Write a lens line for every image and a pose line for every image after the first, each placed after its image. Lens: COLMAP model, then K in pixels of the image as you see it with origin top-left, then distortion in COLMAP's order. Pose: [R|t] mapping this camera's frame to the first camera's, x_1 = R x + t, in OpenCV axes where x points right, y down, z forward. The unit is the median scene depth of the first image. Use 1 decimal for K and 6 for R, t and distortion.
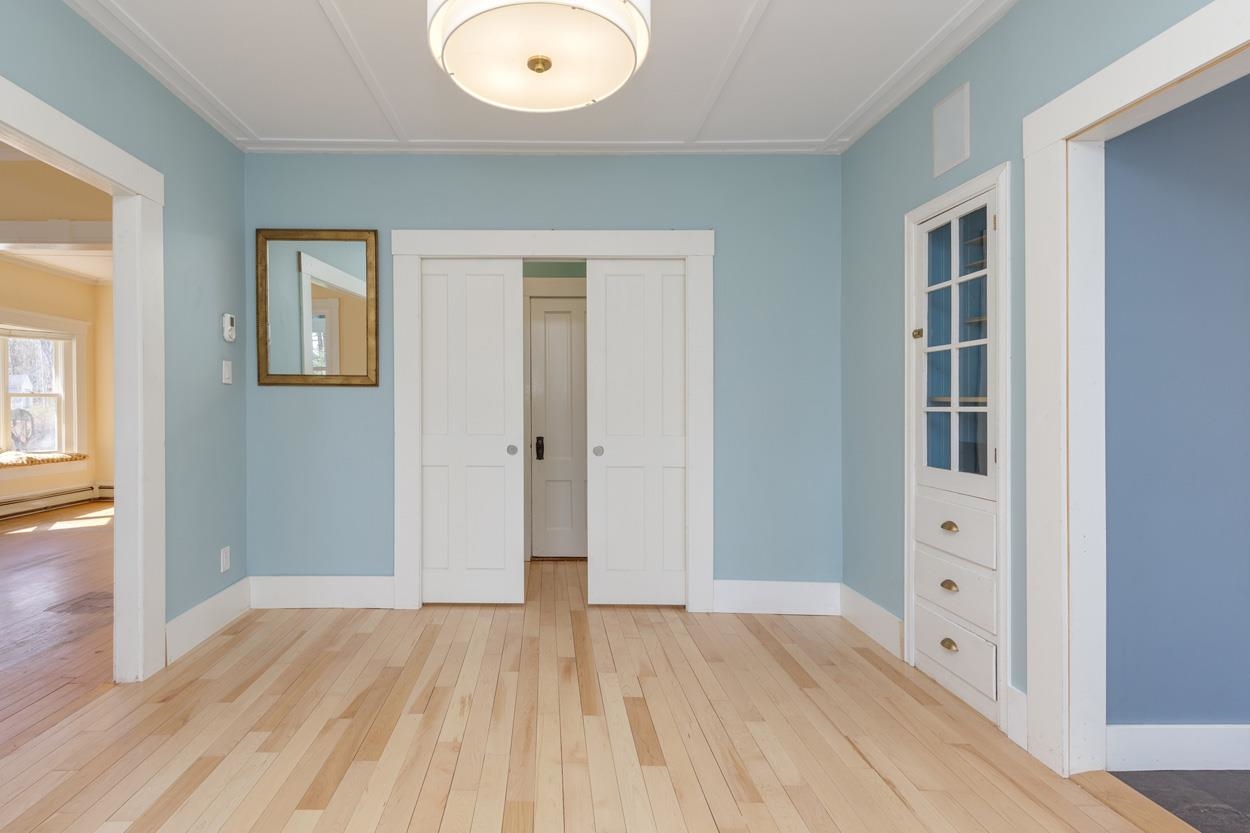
lens RADIAL K [[586.6, 0, 550.7], [0, 586.6, 404.7], [0, 0, 1]] dist [-0.001603, -0.000309]
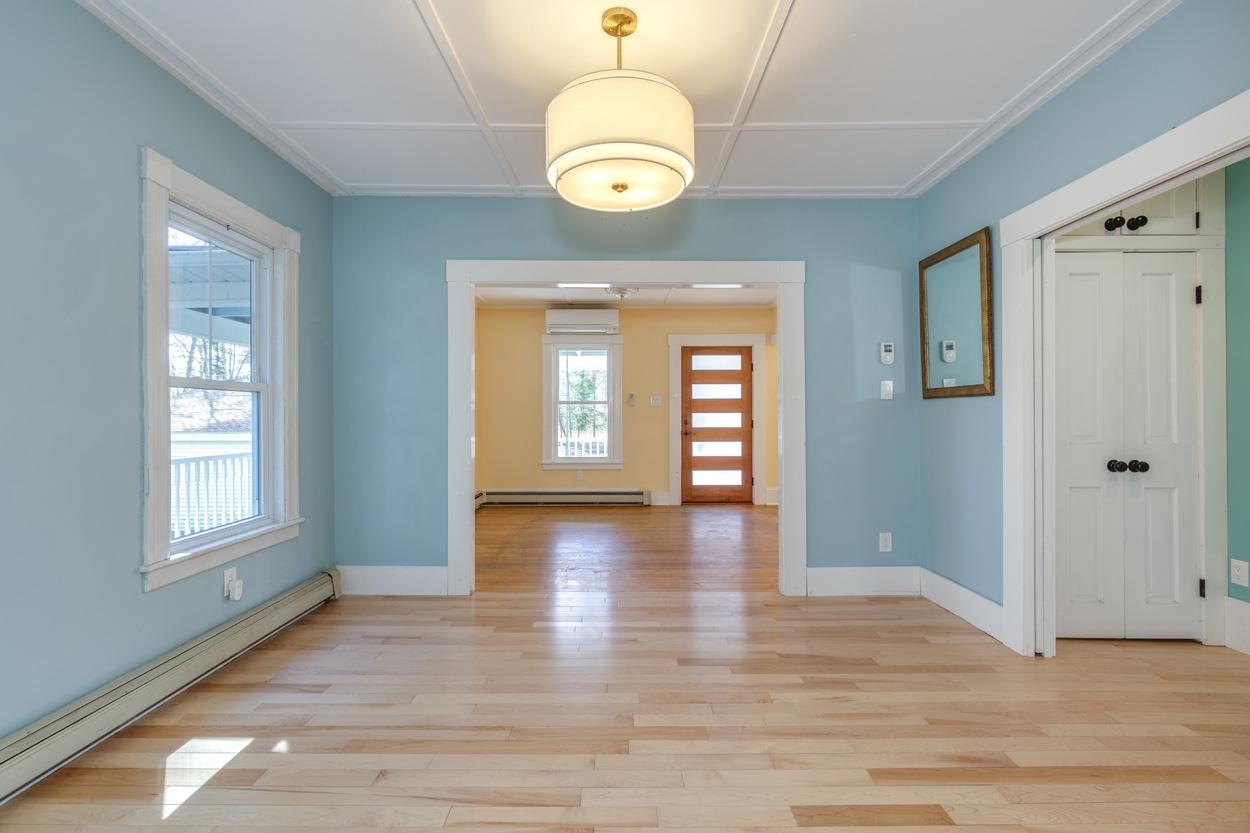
lens RADIAL K [[556.0, 0, 625.0], [0, 556.0, 416.5], [0, 0, 1]] dist [0.000493, -0.000032]
pose [[0.010650, -0.007827, -0.999913, 0.575349], [0.007845, 0.999939, -0.007744, 0.003974], [0.999913, -0.007762, 0.010711, 0.415792]]
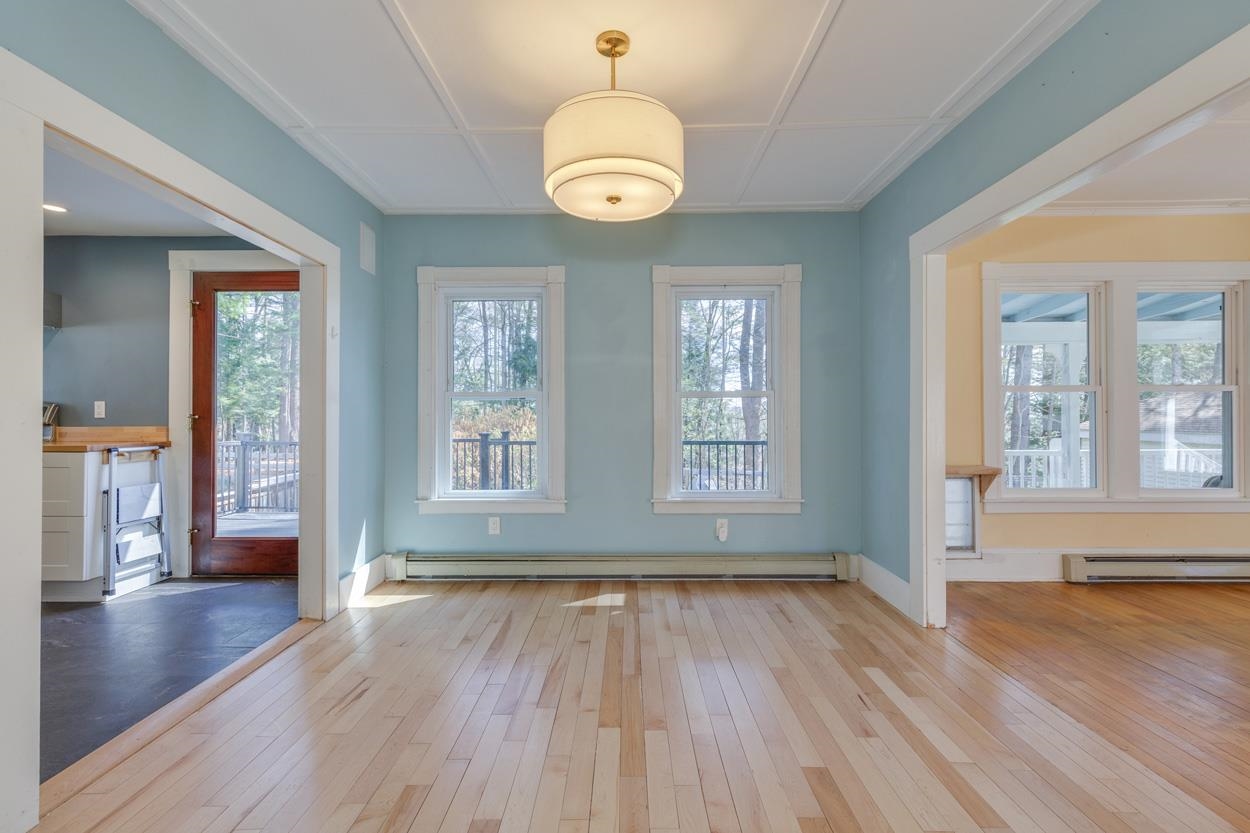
lens RADIAL K [[571.7, 0, 617.9], [0, 571.7, 414.3], [0, 0, 1]] dist [0.006515, 0.000013]
pose [[-0.999933, -0.002270, 0.011314, -0.033890], [-0.002403, 0.999928, -0.011750, 0.007905], [-0.011286, -0.011777, -0.999867, 1.068514]]
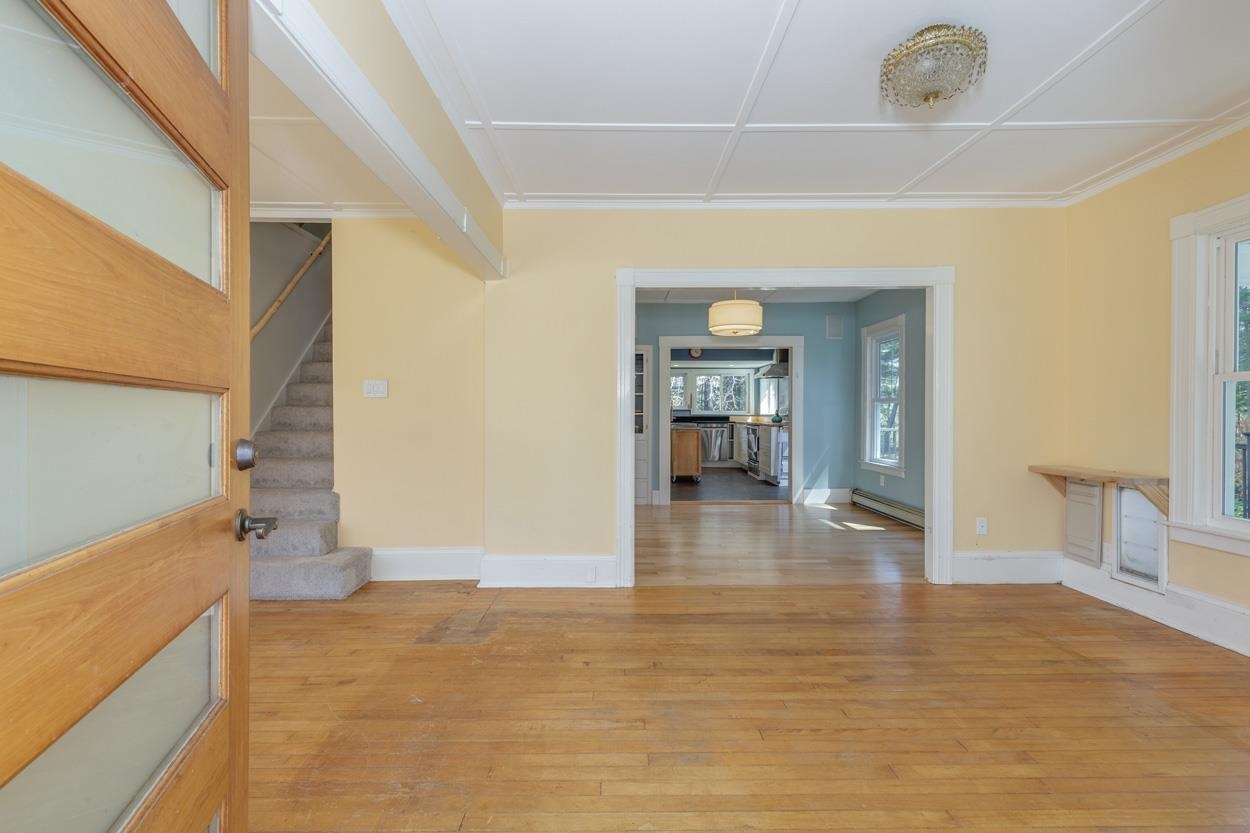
lens RADIAL K [[571.7, 0, 617.9], [0, 571.7, 414.3], [0, 0, 1]] dist [0.006515, 0.000013]
pose [[0.000075, -0.009394, 0.999956, -1.741994], [-0.004903, 0.999944, 0.009395, -0.013117], [-0.999988, -0.004904, 0.000029, 0.771056]]
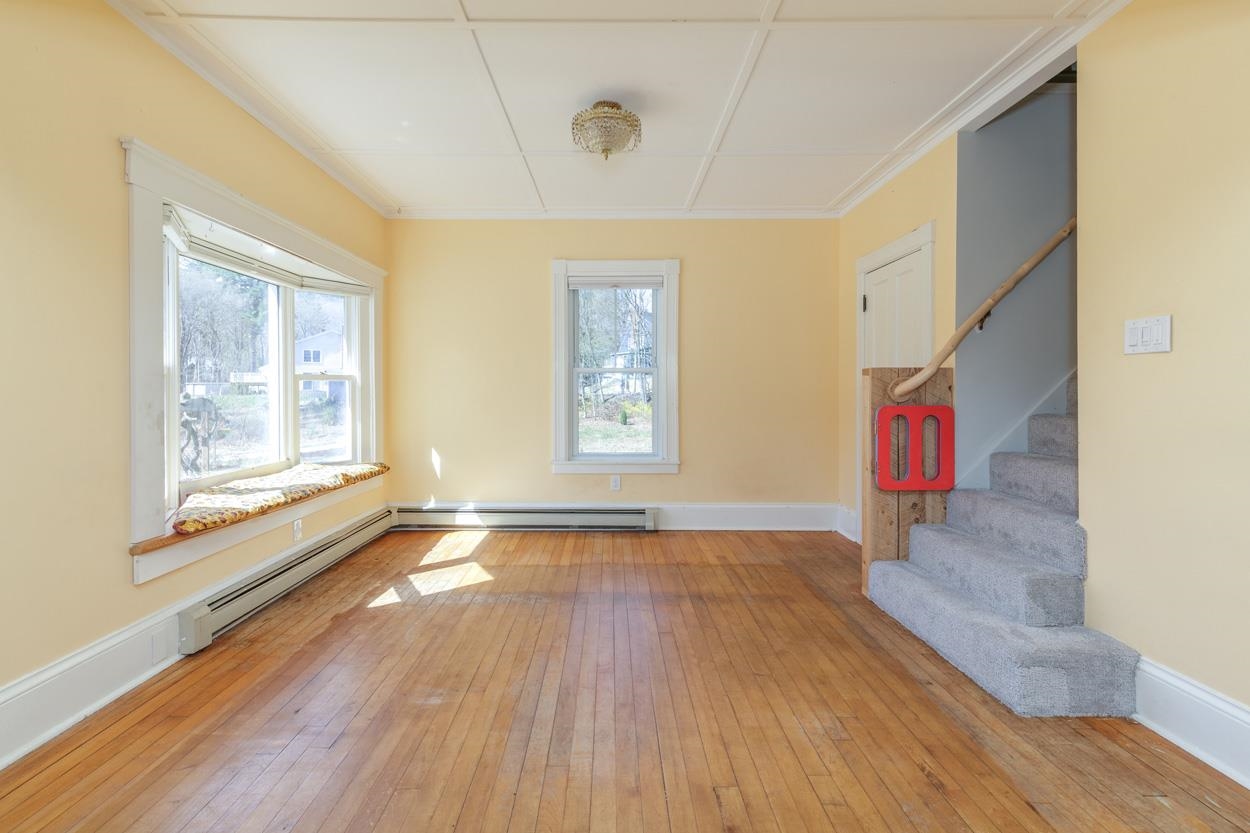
lens RADIAL K [[573.9, 0, 616.8], [0, 573.9, 389.8], [0, 0, 1]] dist [0.010924, -0.000252]
pose [[0.999978, -0.006256, 0.002136, -1.080315], [0.006256, 0.999980, -0.000044, -0.000089], [-0.002136, 0.000057, 0.999998, 0.674565]]
